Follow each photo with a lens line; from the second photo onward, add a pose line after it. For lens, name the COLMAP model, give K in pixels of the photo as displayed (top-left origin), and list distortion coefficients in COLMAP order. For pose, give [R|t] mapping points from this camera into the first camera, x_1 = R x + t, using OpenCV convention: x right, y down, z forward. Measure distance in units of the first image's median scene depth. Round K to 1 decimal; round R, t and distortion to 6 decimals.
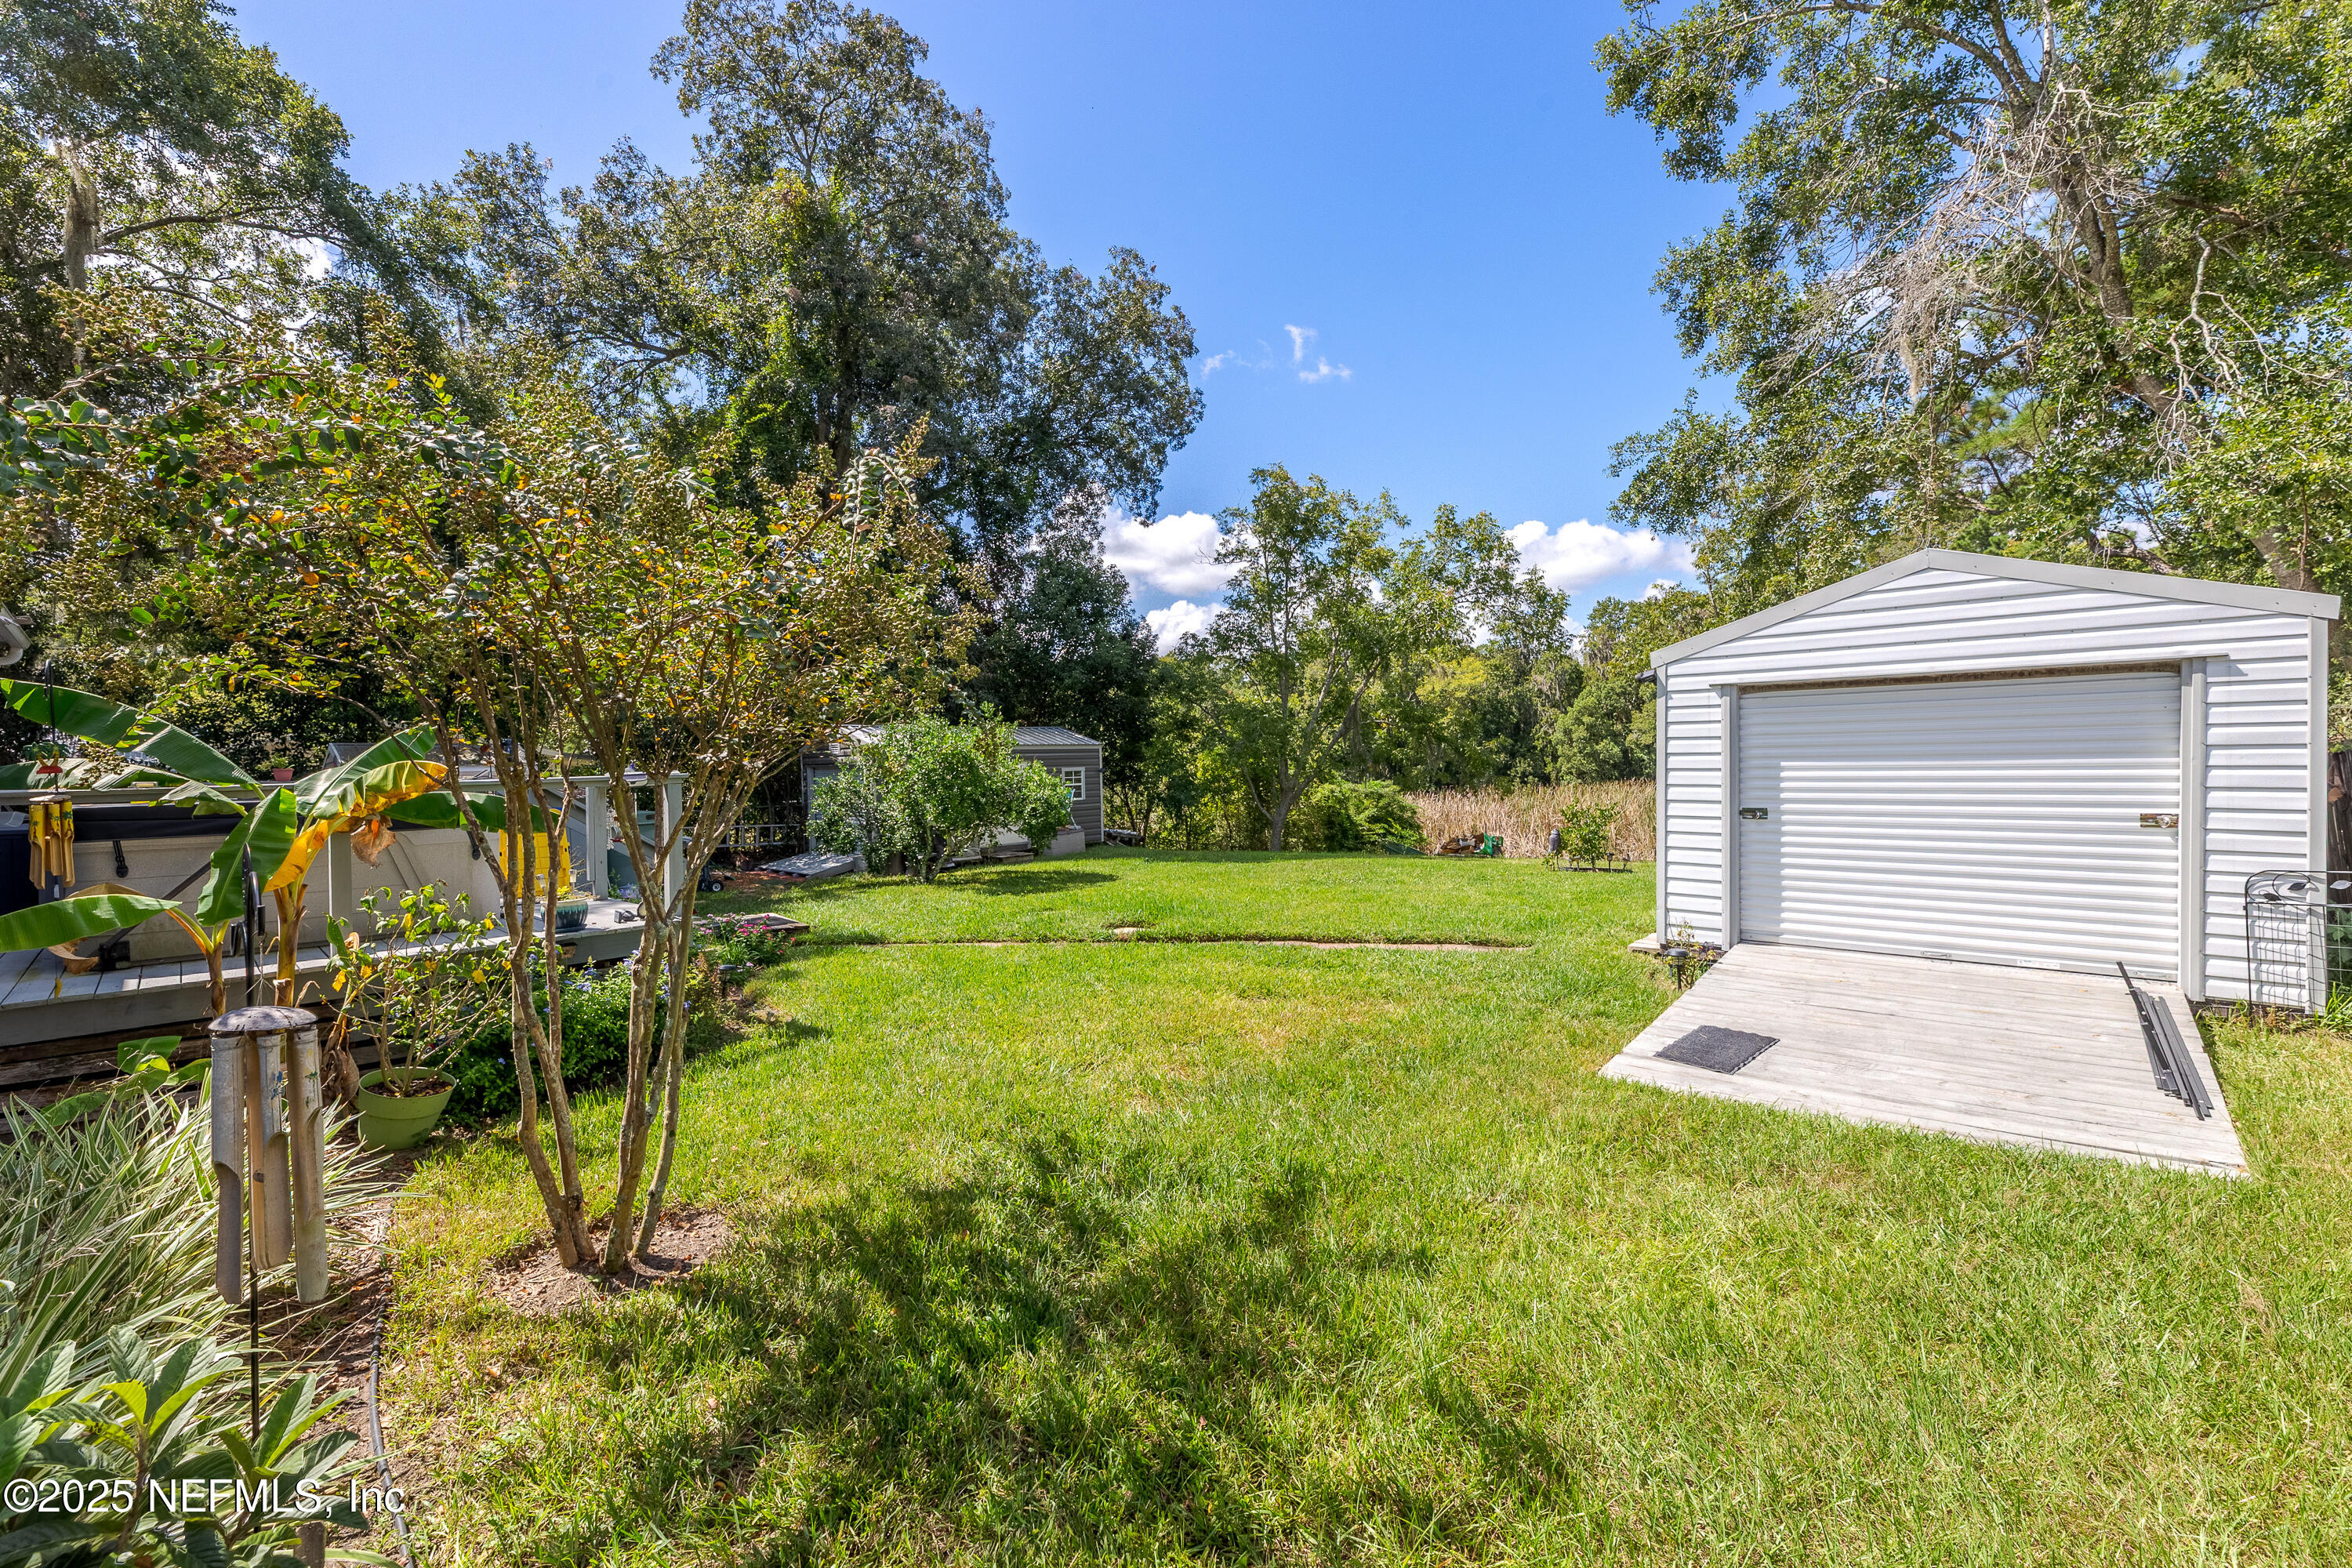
lens RADIAL K [[962.3, 0, 1184.1], [0, 962.3, 778.6], [0, 0, 1]] dist [-0.002248, 0.000009]
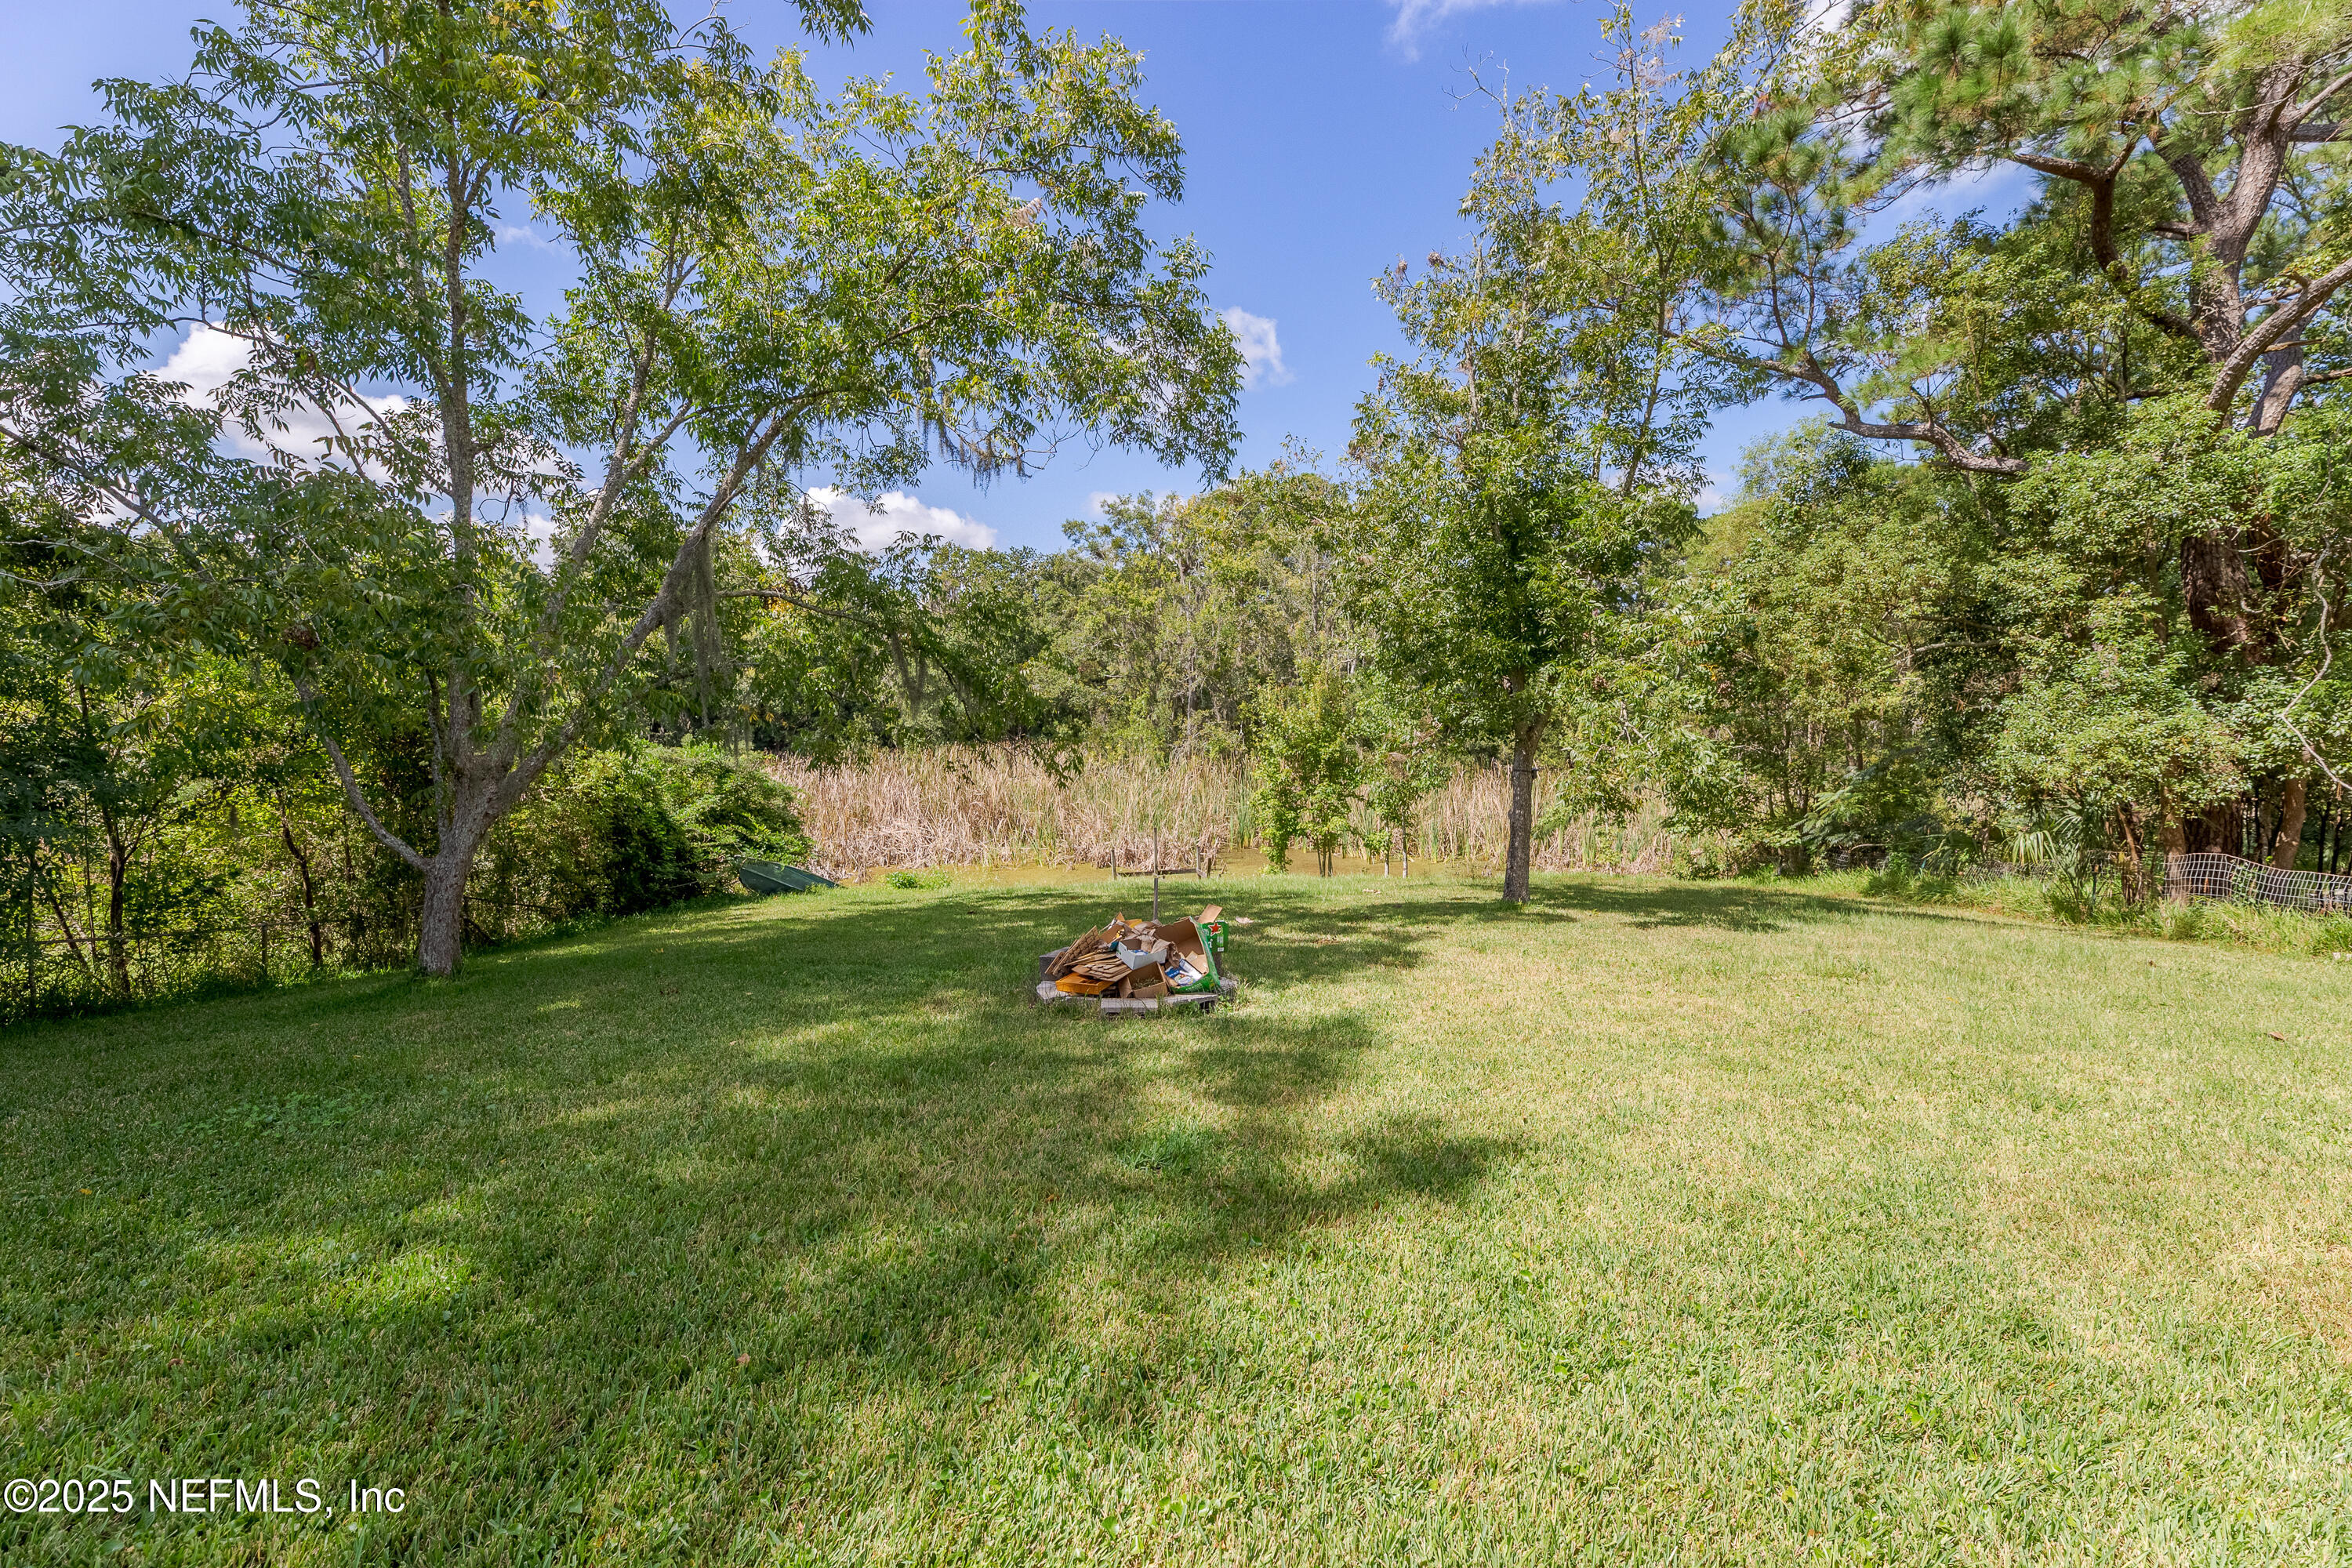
lens RADIAL K [[962.3, 0, 1184.1], [0, 962.3, 778.6], [0, 0, 1]] dist [-0.002248, 0.000009]
pose [[0.770429, -0.024676, 0.637048, 0.060544], [-0.003281, 0.999084, 0.042667, -0.001551], [-0.637518, -0.034962, 0.769642, 0.430860]]
